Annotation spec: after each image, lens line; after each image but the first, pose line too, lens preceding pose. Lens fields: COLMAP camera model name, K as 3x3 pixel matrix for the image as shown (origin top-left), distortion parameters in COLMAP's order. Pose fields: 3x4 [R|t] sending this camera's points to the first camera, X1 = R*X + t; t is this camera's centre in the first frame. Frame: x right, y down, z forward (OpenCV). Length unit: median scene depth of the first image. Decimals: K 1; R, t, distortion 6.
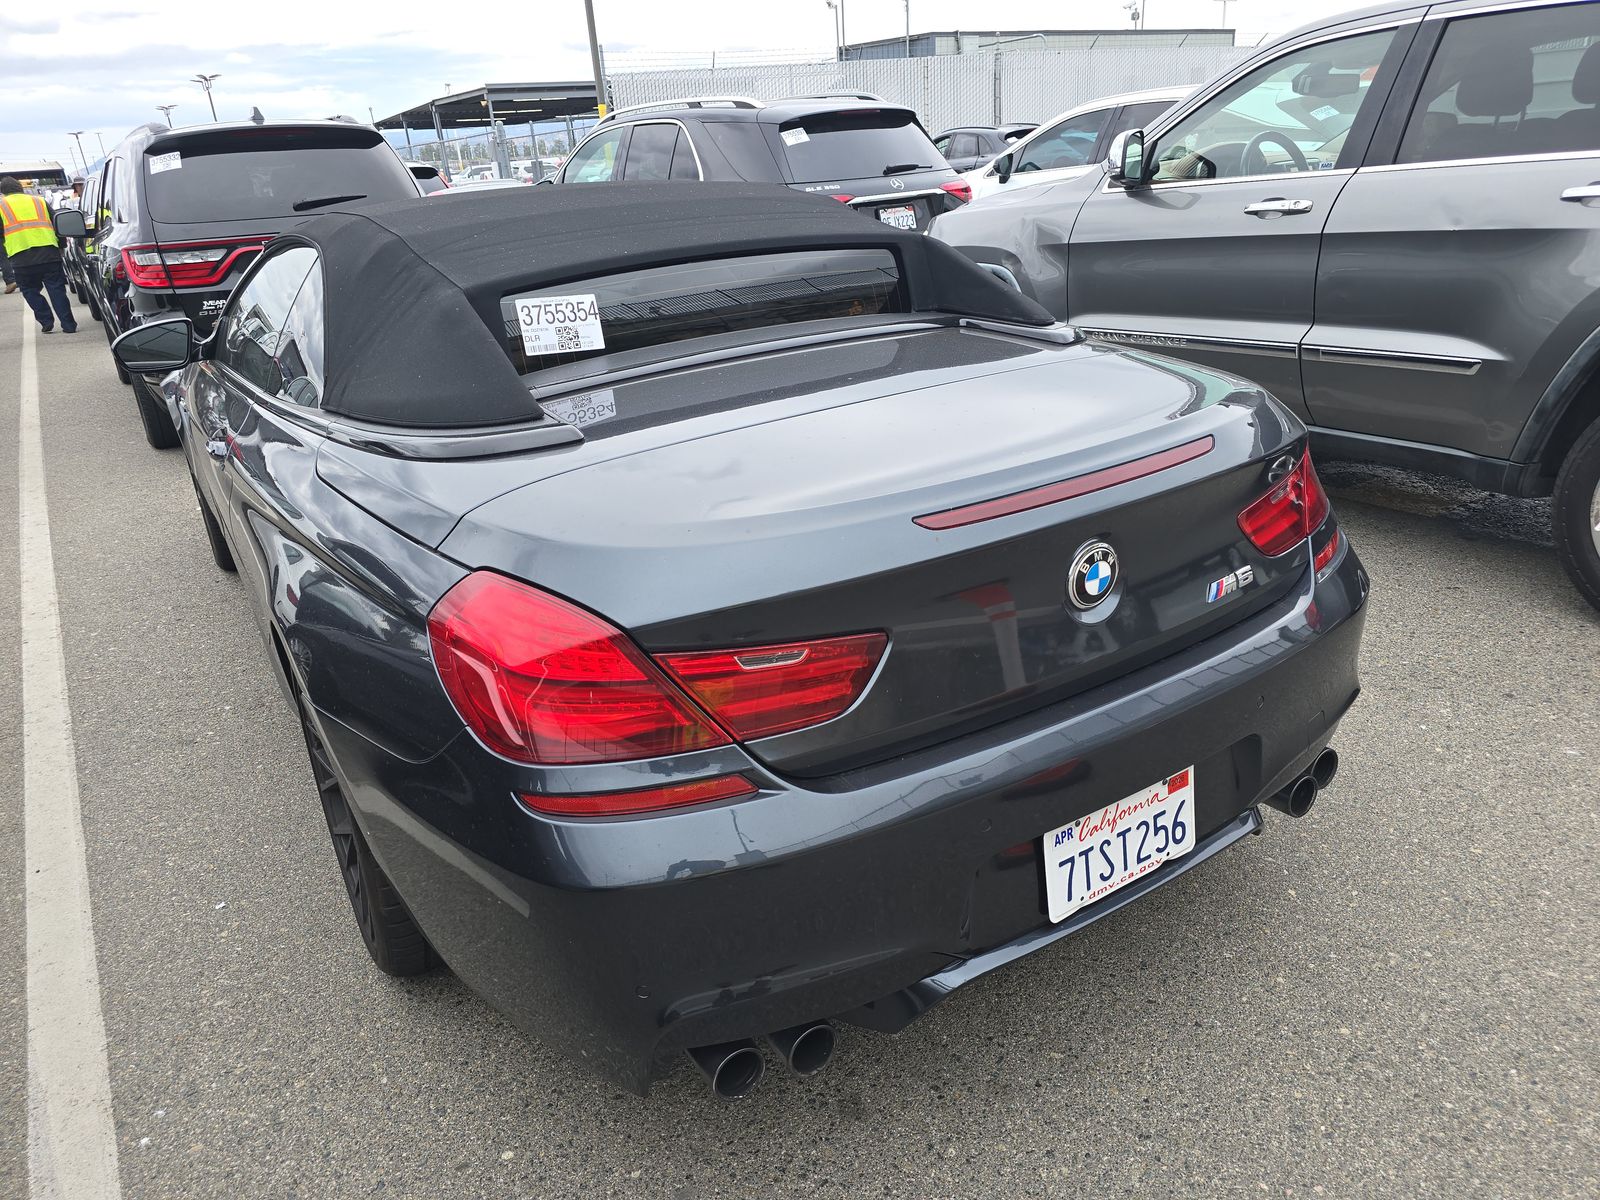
lens RADIAL K [[1076.0, 0, 792.9], [0, 1076.0, 603.3], [0, 0, 1]] dist [0.030230, -0.024999]
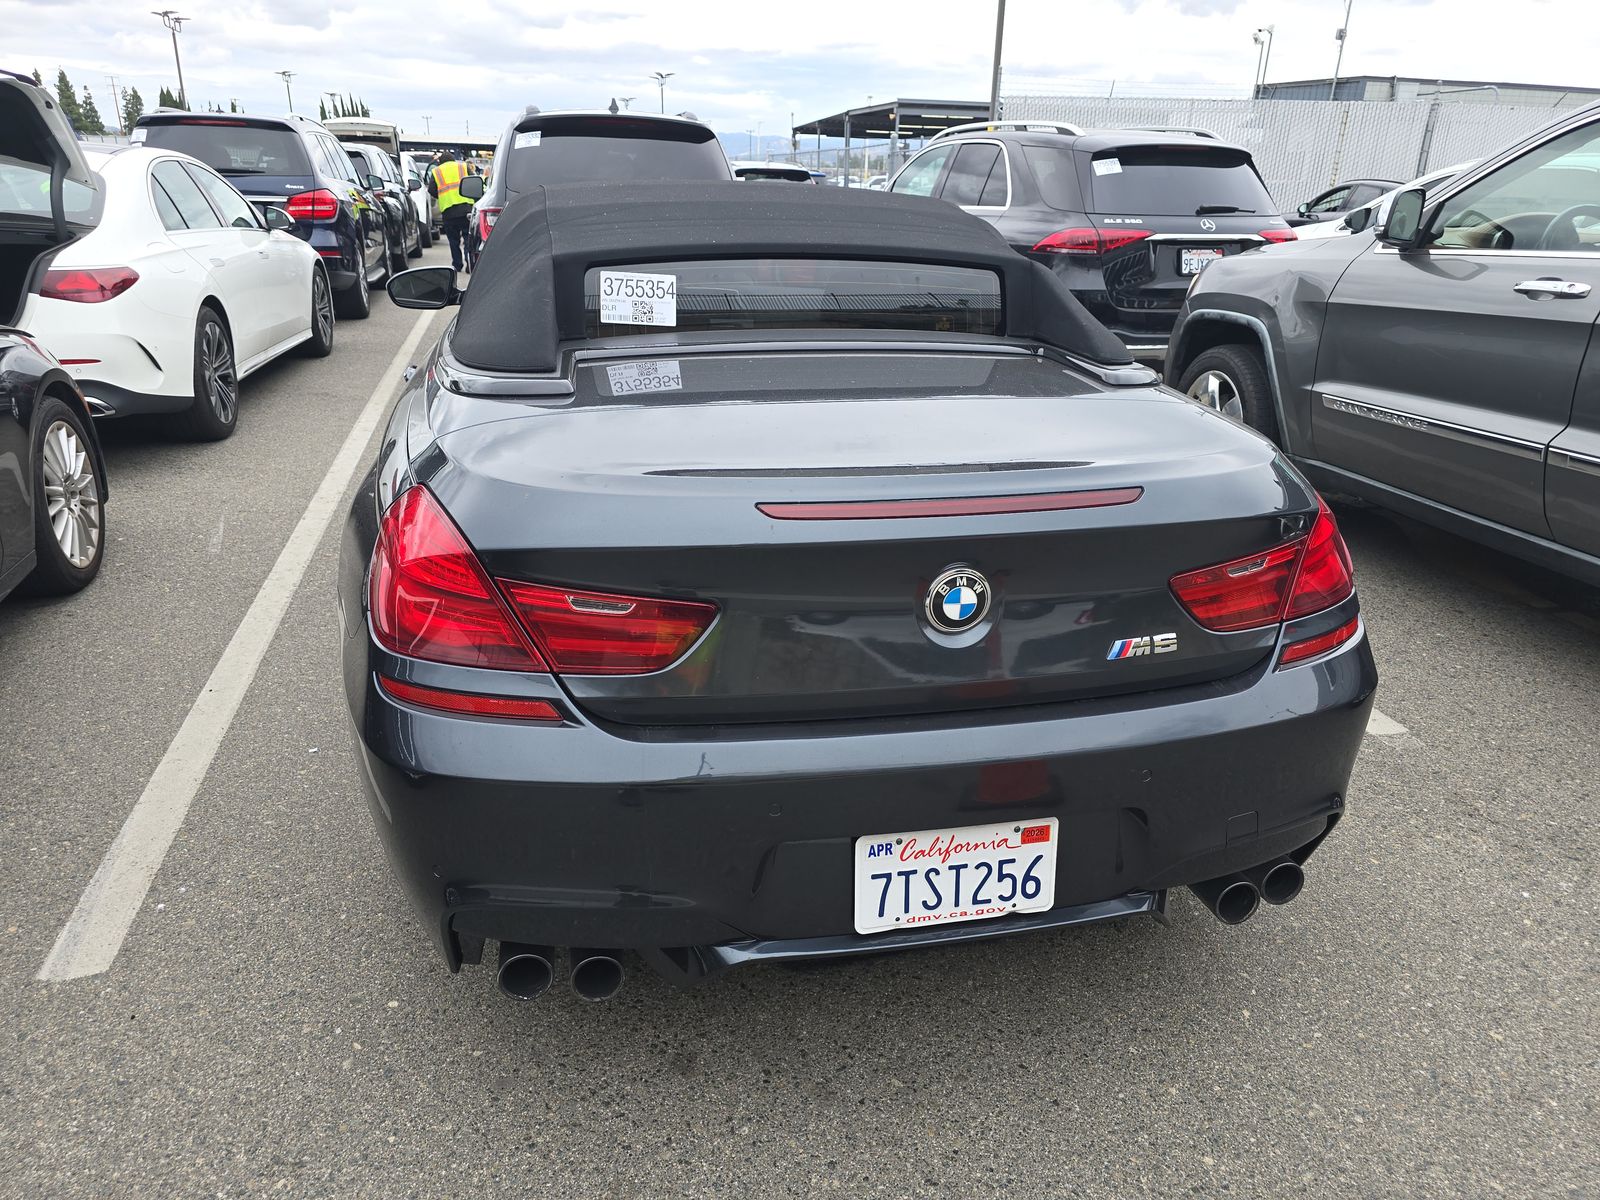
lens RADIAL K [[1076.7, 0, 796.6], [0, 1076.7, 599.5], [0, 0, 1]] dist [0.032518, -0.029464]
pose [[0.938521, 0.202507, -0.279589, 0.309170], [-0.207938, 0.978086, 0.010426, -0.004246], [0.275574, 0.048352, 0.960063, 0.004847]]
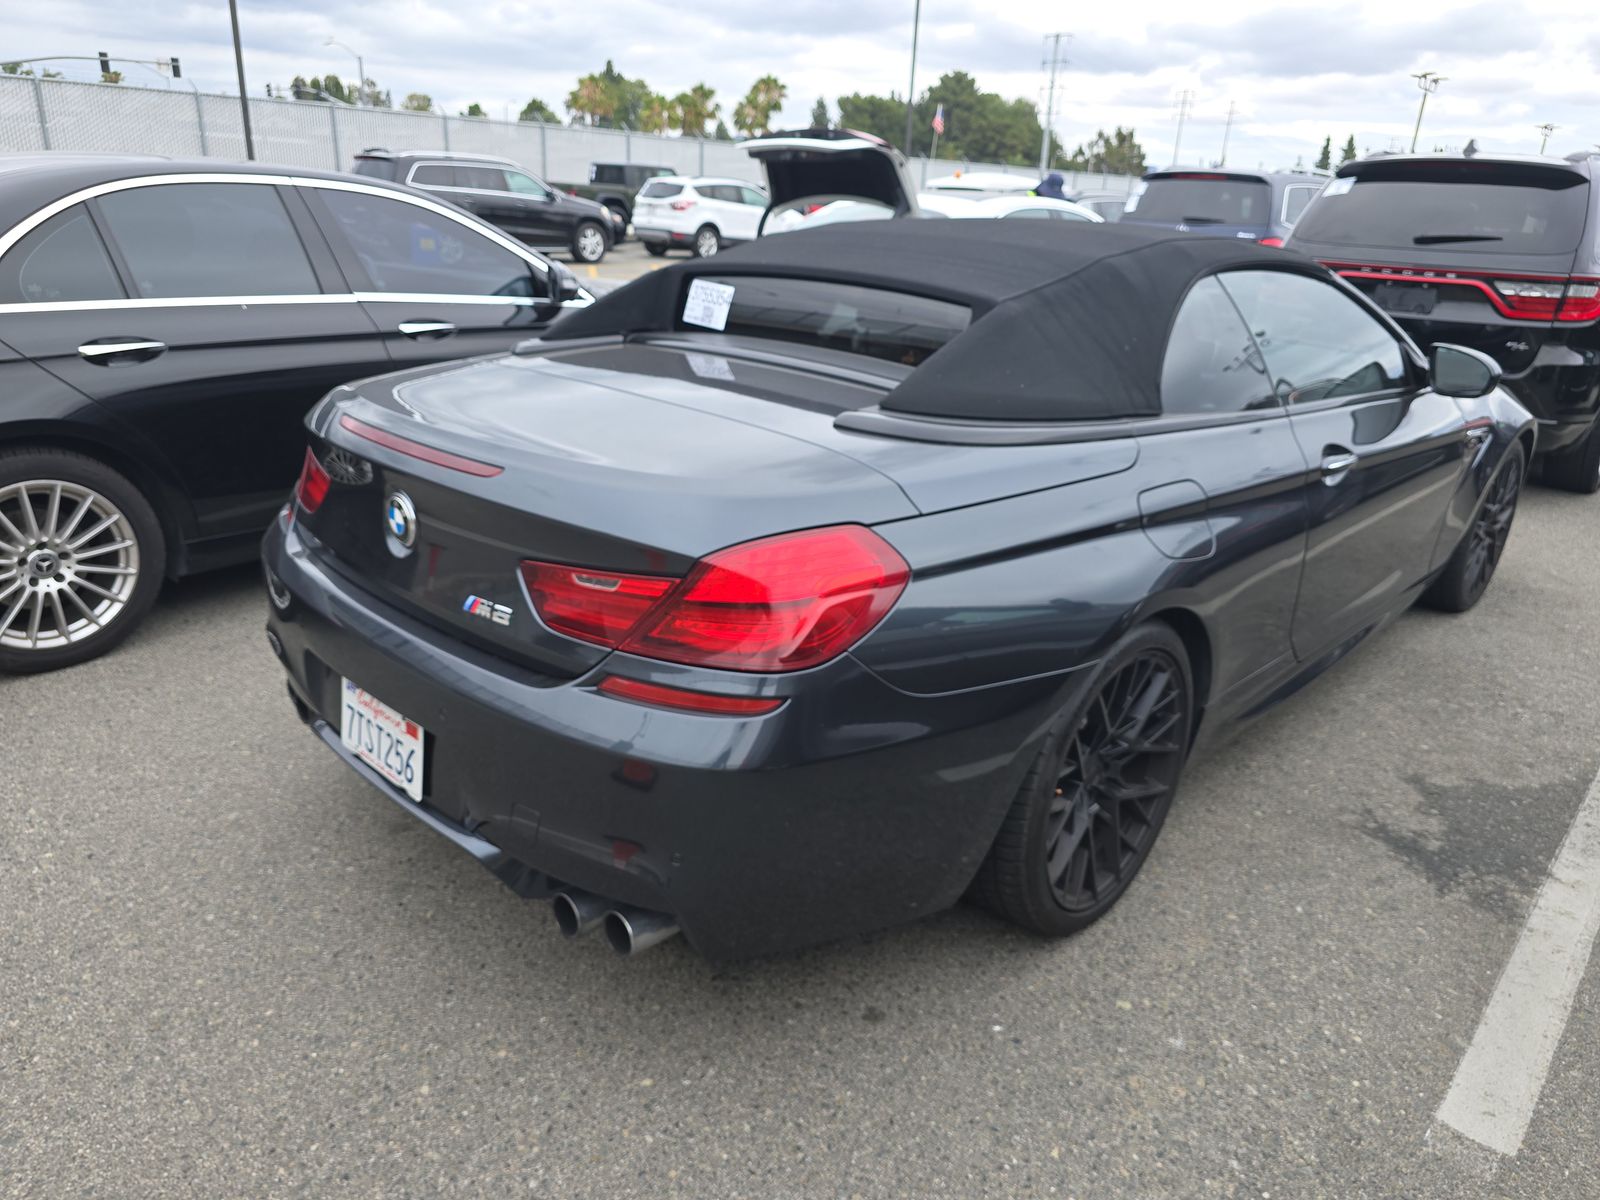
lens RADIAL K [[1076.0, 0, 792.9], [0, 1076.0, 603.3], [0, 0, 1]] dist [0.030230, -0.024999]
pose [[0.244741, 0.411536, -0.877918, 1.149561], [-0.425466, 0.859205, 0.284156, -0.369869], [0.871252, 0.303980, 0.385378, 0.699491]]
